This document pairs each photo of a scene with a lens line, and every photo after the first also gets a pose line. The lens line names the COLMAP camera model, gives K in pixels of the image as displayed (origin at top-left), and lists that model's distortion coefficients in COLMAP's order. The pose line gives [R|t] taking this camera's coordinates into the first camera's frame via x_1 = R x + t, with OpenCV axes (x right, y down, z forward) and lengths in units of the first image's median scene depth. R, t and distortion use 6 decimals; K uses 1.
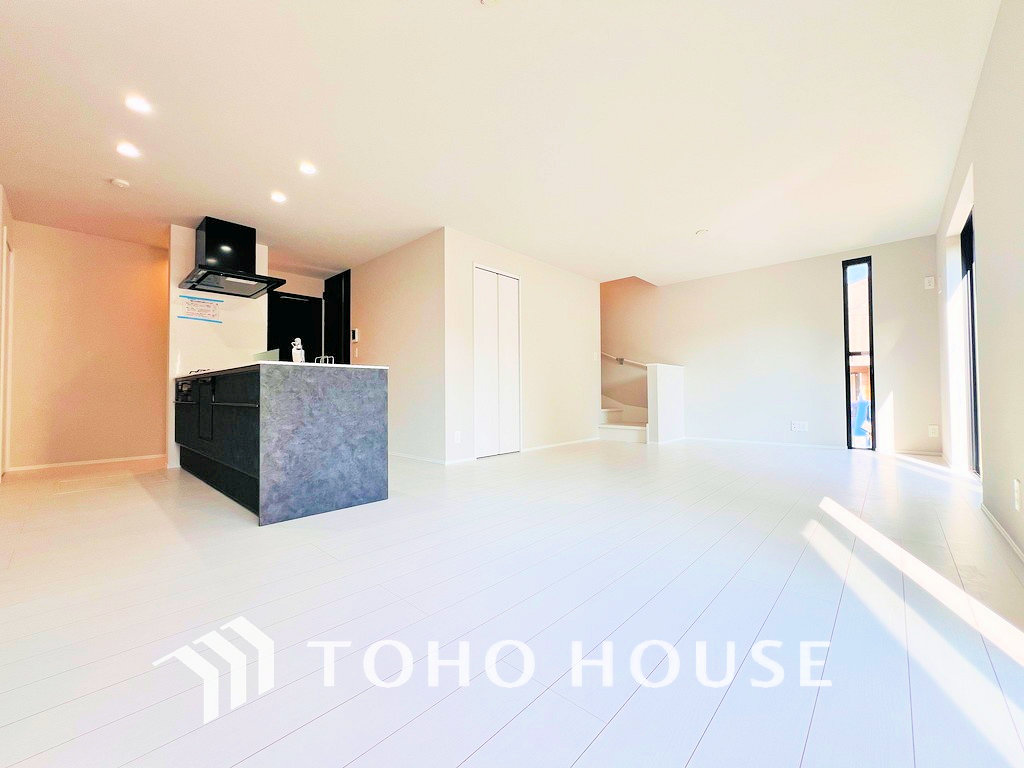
lens RADIAL K [[409.6, 0, 514.1], [0, 409.6, 383.9], [0, 0, 1]] dist [-0.001602, 0.000550]
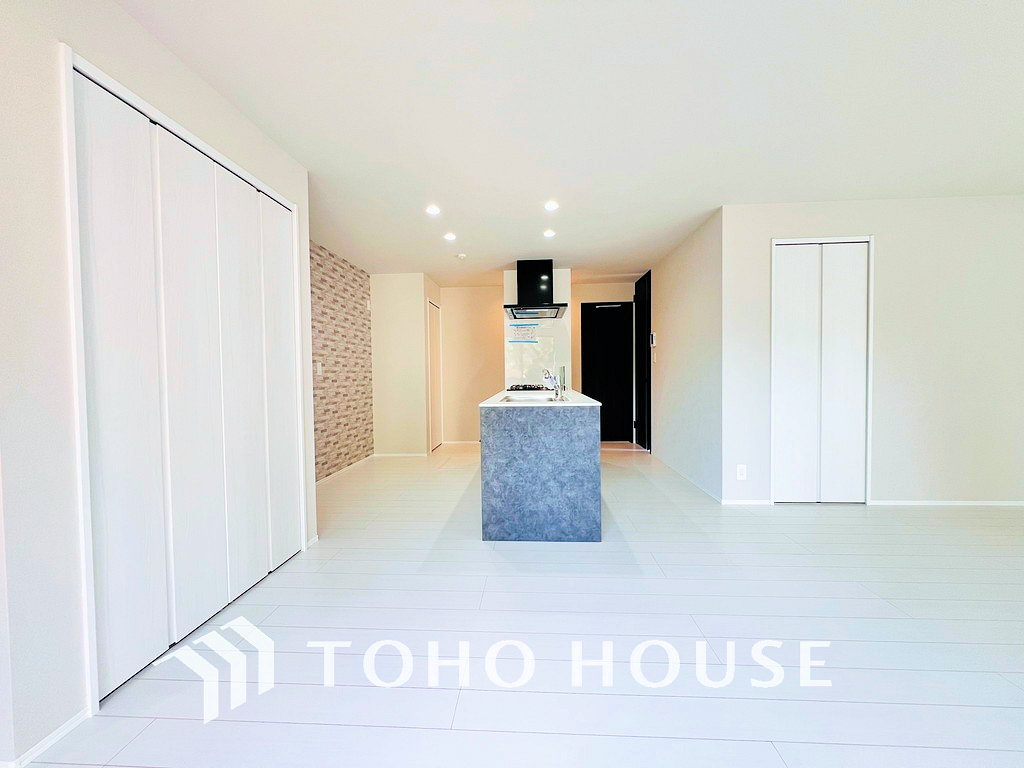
lens RADIAL K [[409.6, 0, 513.4], [0, 409.6, 385.5], [0, 0, 1]] dist [-0.001602, 0.000550]
pose [[0.637564, 0.024240, -0.770016, 0.305880], [0.024710, 0.998347, 0.051888, -0.145522], [0.770001, -0.052109, 0.635911, 0.276652]]
